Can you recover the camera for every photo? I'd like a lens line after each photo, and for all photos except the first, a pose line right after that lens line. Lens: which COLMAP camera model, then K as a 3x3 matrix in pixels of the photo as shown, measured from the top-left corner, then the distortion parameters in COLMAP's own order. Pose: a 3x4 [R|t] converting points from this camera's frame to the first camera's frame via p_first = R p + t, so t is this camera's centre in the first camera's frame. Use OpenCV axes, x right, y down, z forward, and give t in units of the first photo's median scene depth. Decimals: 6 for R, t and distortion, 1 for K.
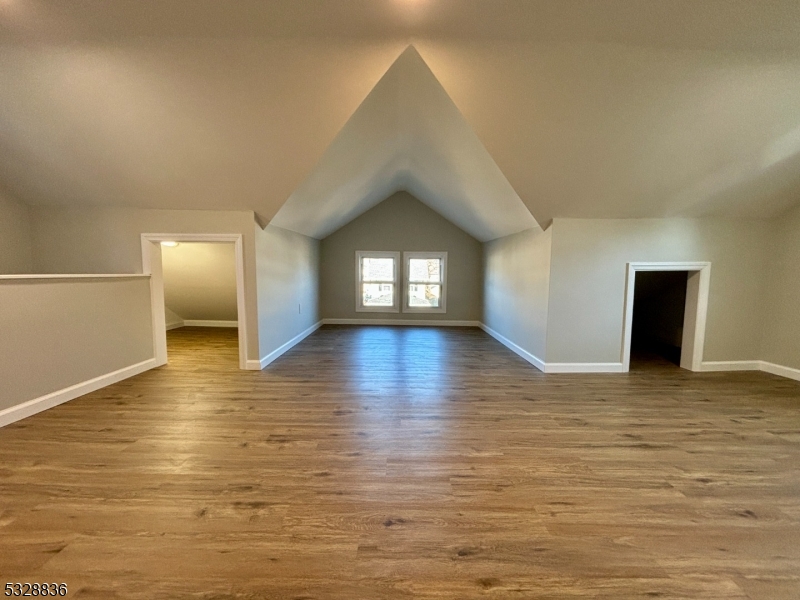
lens RADIAL K [[322.0, 0, 405.0], [0, 322.0, 299.1], [0, 0, 1]] dist [0.003242, -0.001133]
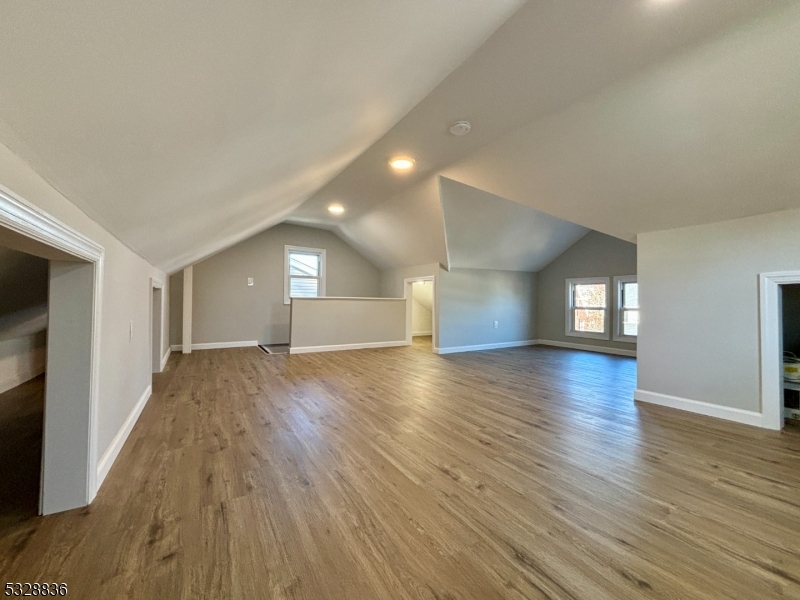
lens RADIAL K [[322.0, 0, 400.2], [0, 322.0, 298.0], [0, 0, 1]] dist [0.003242, -0.001133]
pose [[0.519828, -0.017143, -0.854099, 1.273639], [-0.075881, 0.994920, -0.066152, 0.076154], [0.850894, 0.099198, 0.515887, -0.102567]]
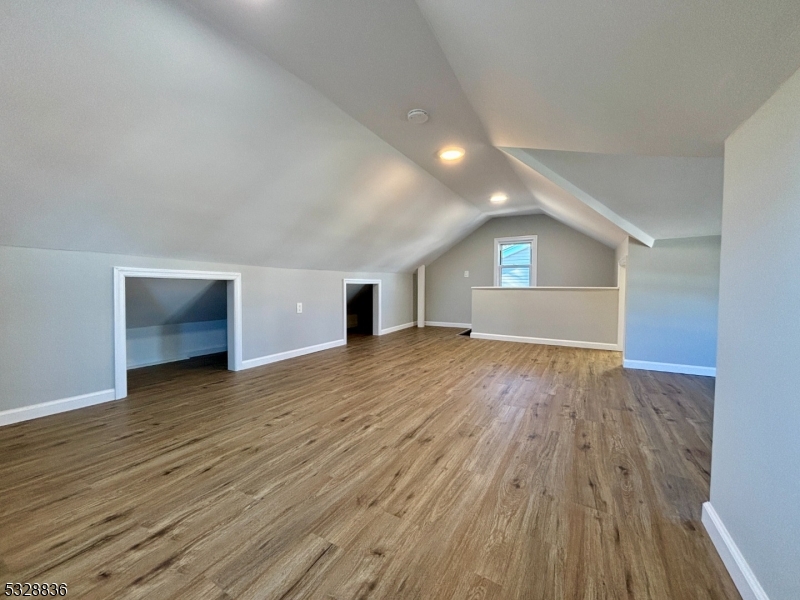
lens RADIAL K [[322.0, 0, 401.9], [0, 322.0, 299.7], [0, 0, 1]] dist [0.003242, -0.001133]
pose [[-0.503820, 0.025517, -0.863432, 1.417096], [-0.078869, 0.994030, 0.075397, -0.077566], [0.860201, 0.106084, -0.498800, 1.227807]]
